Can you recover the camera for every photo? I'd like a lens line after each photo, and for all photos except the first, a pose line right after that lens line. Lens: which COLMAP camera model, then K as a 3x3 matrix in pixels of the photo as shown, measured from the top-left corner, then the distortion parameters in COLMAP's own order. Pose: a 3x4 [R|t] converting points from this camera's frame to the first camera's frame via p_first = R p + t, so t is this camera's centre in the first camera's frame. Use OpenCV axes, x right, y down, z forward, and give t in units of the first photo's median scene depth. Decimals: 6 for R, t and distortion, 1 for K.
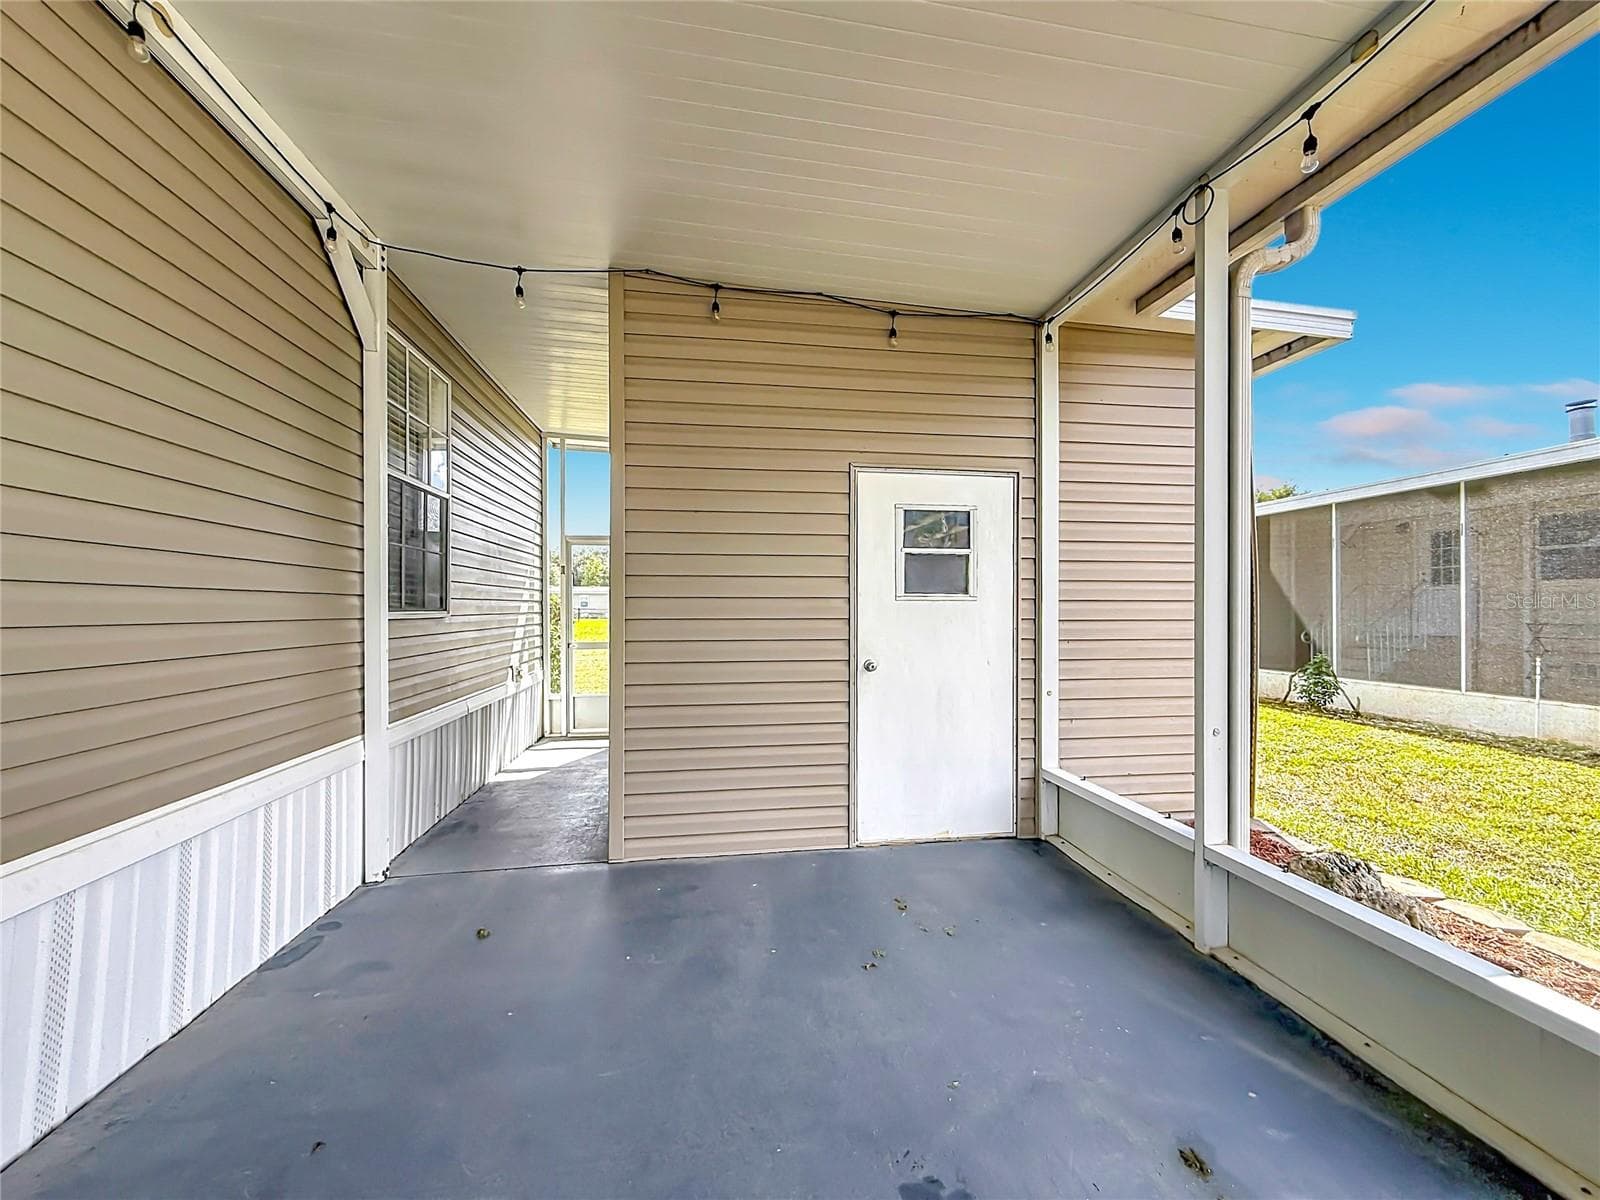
lens RADIAL K [[642.5, 0, 799.7], [0, 642.5, 603.6], [0, 0, 1]] dist [-0.000792, 0.000192]
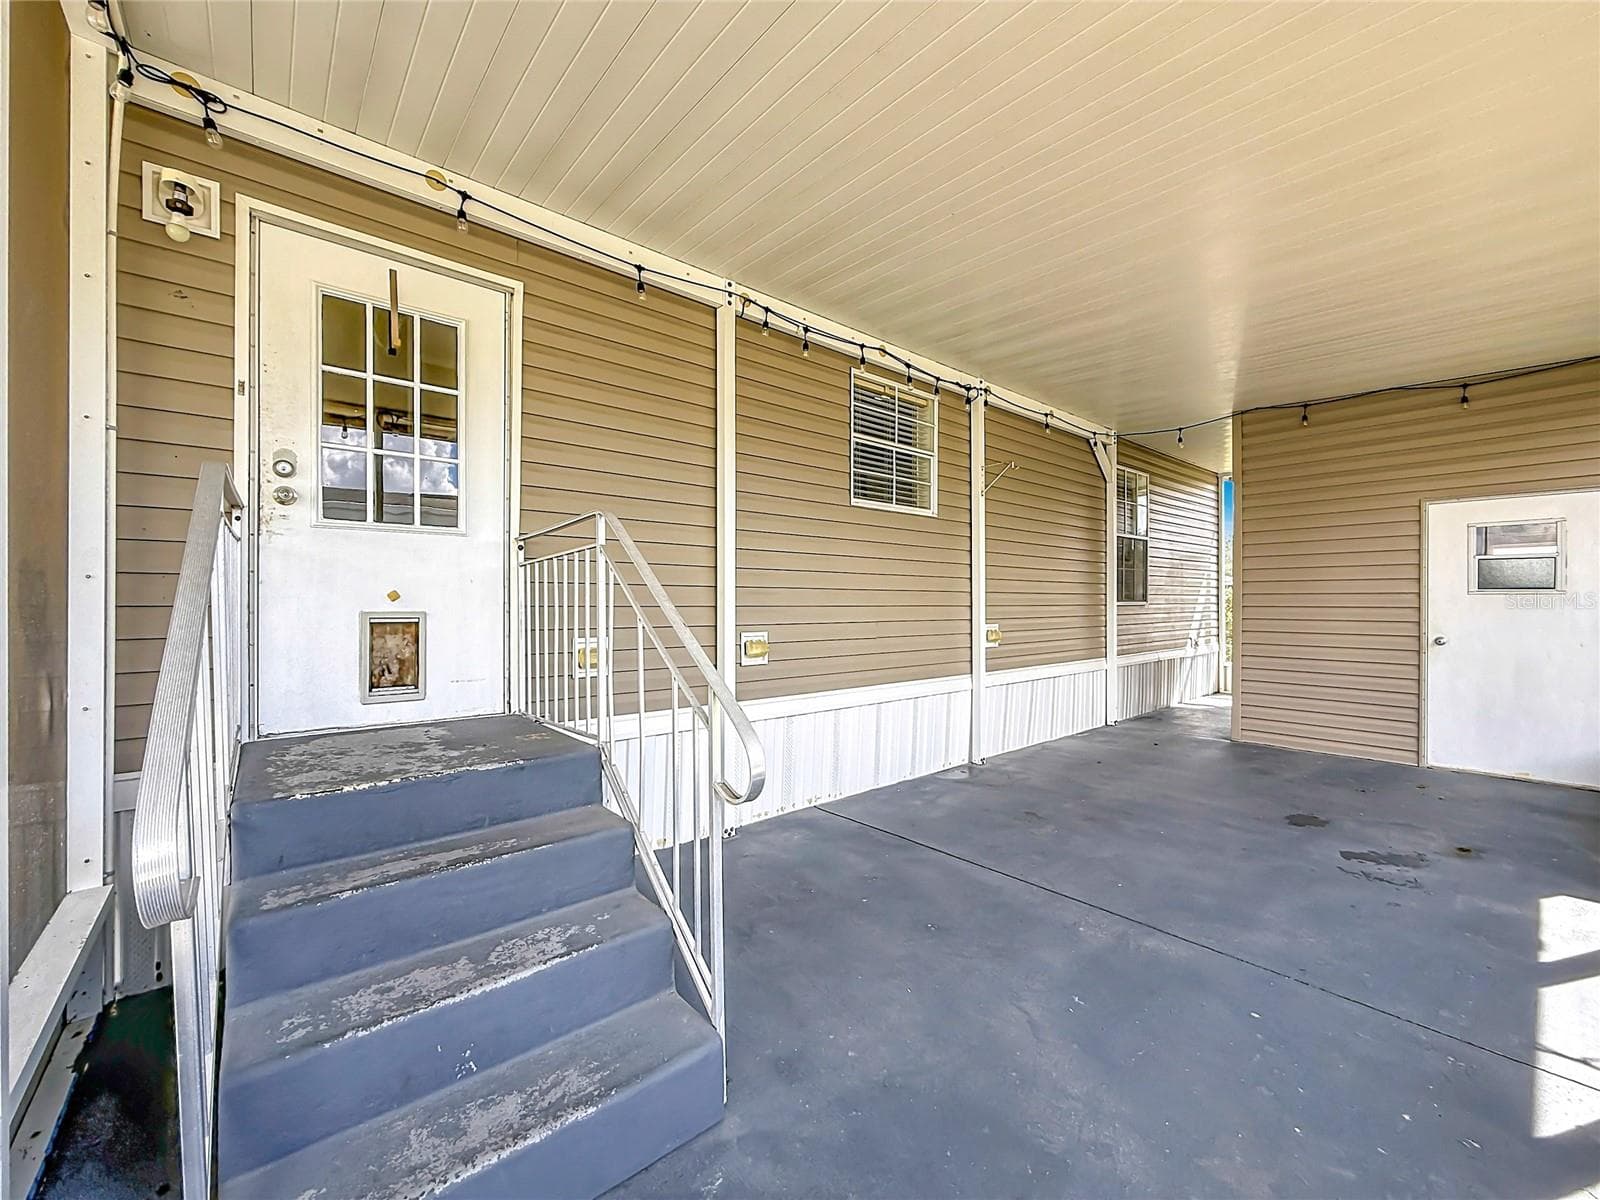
lens RADIAL K [[642.5, 0, 799.7], [0, 642.5, 603.6], [0, 0, 1]] dist [-0.000792, 0.000192]
pose [[0.526087, 0.006388, -0.850407, 0.570461], [0.005318, 0.999928, 0.010801, -0.008569], [0.850414, -0.010205, 0.526015, -0.938100]]
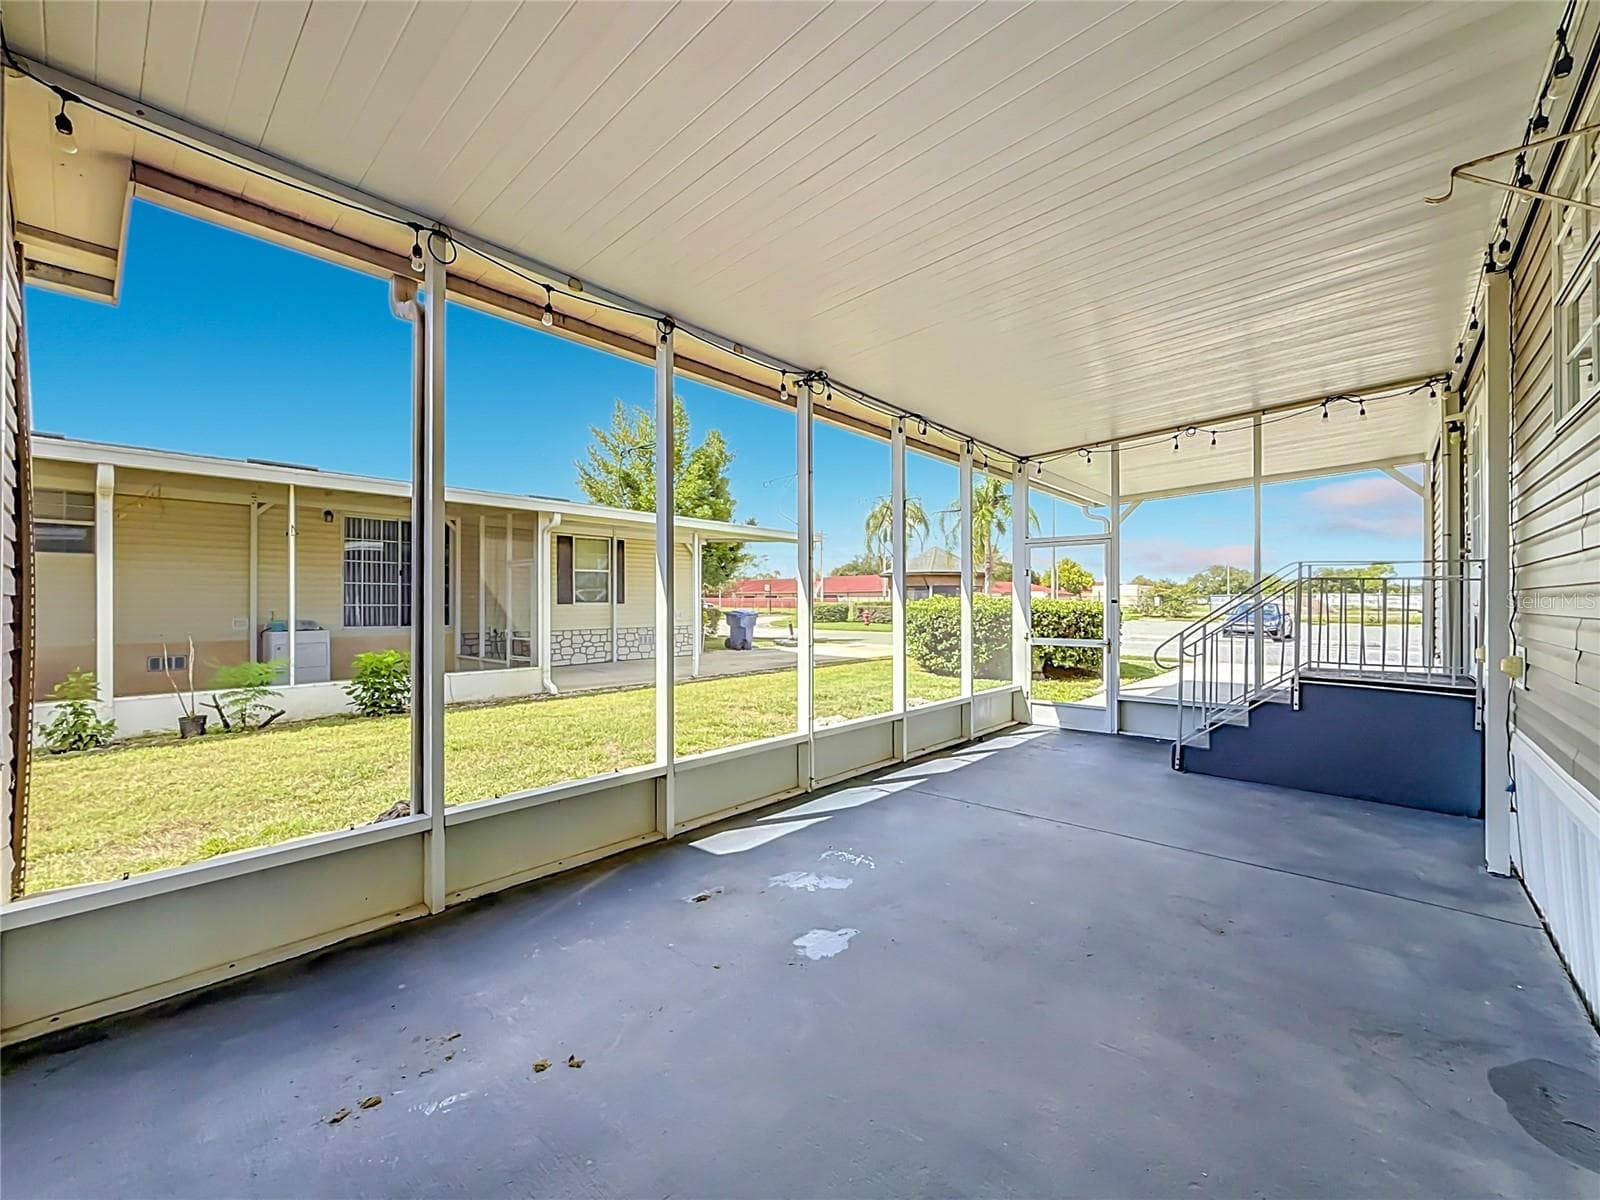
lens RADIAL K [[642.5, 0, 799.7], [0, 642.5, 603.6], [0, 0, 1]] dist [-0.000792, 0.000192]
pose [[-0.637343, 0.002562, 0.770576, -0.458914], [-0.003670, 0.999973, -0.006360, 0.003739], [-0.770572, -0.006881, -0.637316, 0.881513]]
